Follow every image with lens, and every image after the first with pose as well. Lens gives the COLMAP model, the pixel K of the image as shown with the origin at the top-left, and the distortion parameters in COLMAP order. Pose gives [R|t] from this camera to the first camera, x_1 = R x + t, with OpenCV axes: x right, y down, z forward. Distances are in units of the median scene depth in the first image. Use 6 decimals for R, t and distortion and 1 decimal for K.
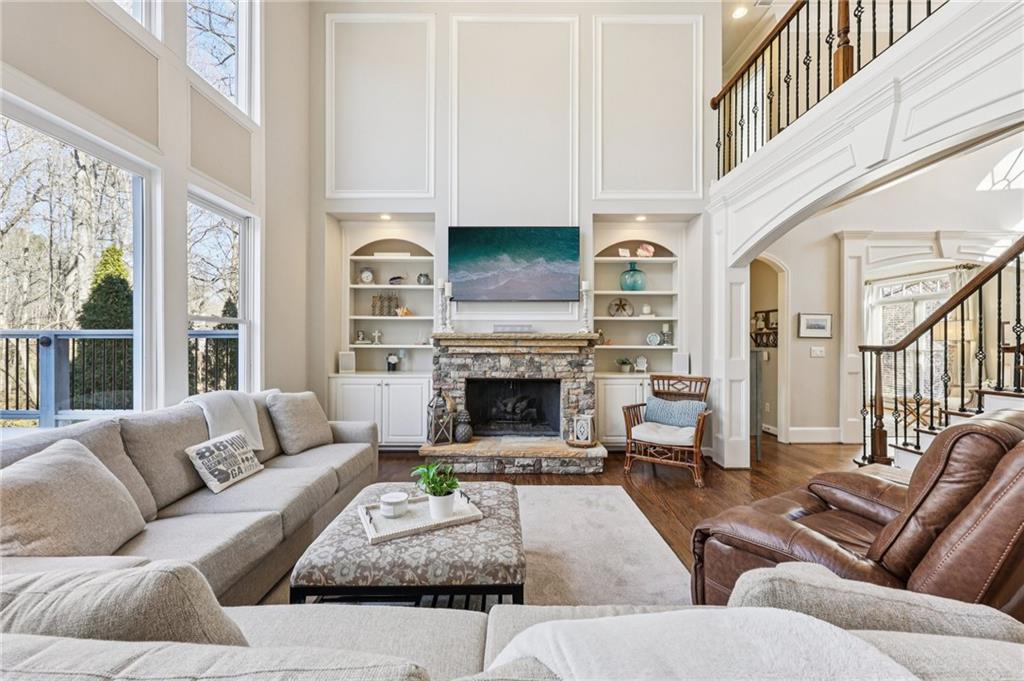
lens RADIAL K [[414.5, 0, 510.5], [0, 414.5, 340.5], [0, 0, 1]] dist [0.000121, 0.000061]
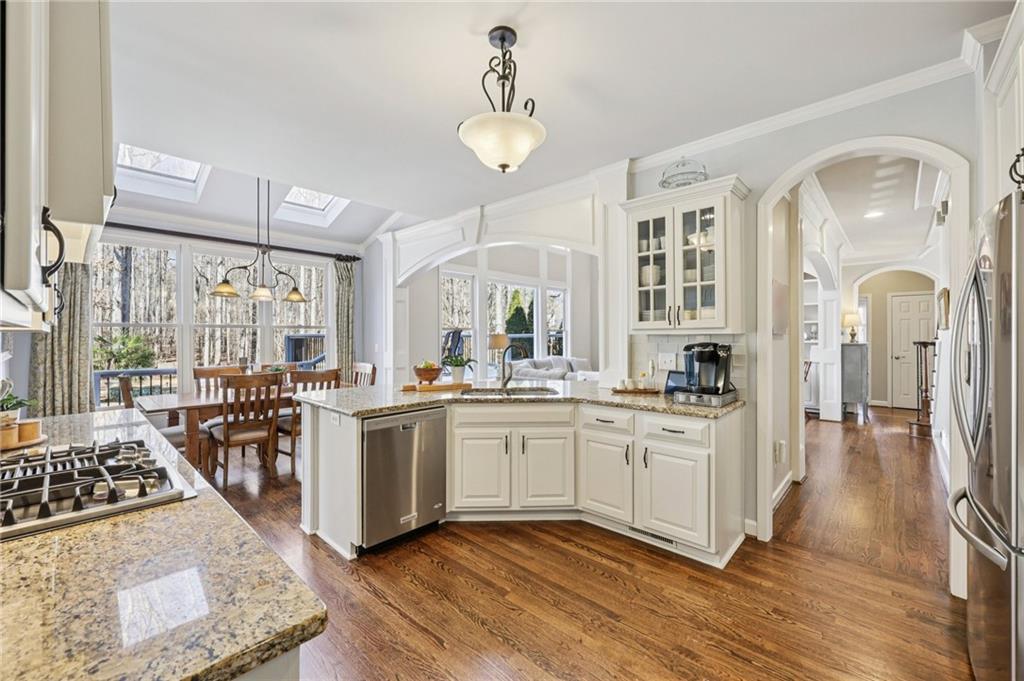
lens RADIAL K [[414.5, 0, 509.3], [0, 414.5, 337.2], [0, 0, 1]] dist [0.000121, 0.000061]
pose [[0.732916, -0.002684, -0.680314, 0.651798], [0.006000, 0.999979, 0.002519, -0.011516], [0.680293, -0.005928, 0.732916, -0.852885]]
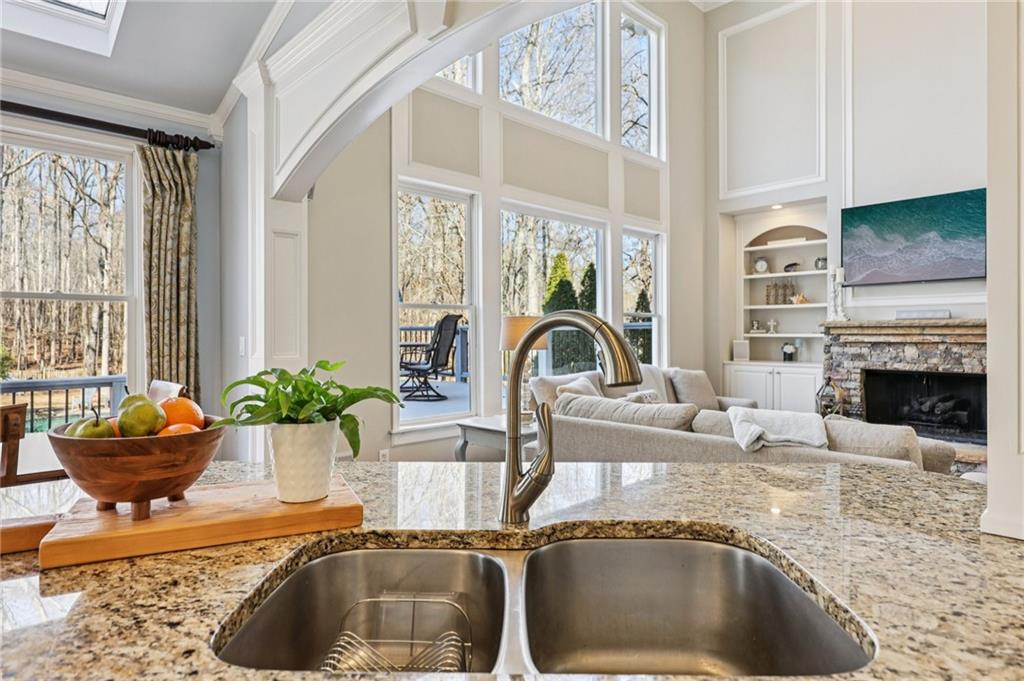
lens RADIAL K [[582.0, 0, 516.1], [0, 582.0, 335.4], [0, 0, 1]] dist [-0.001427, -0.000181]
pose [[0.693183, -0.002316, -0.720758, 0.293371], [0.005048, 0.999986, 0.001642, 0.009253], [0.720744, -0.004777, 0.693185, -0.462505]]
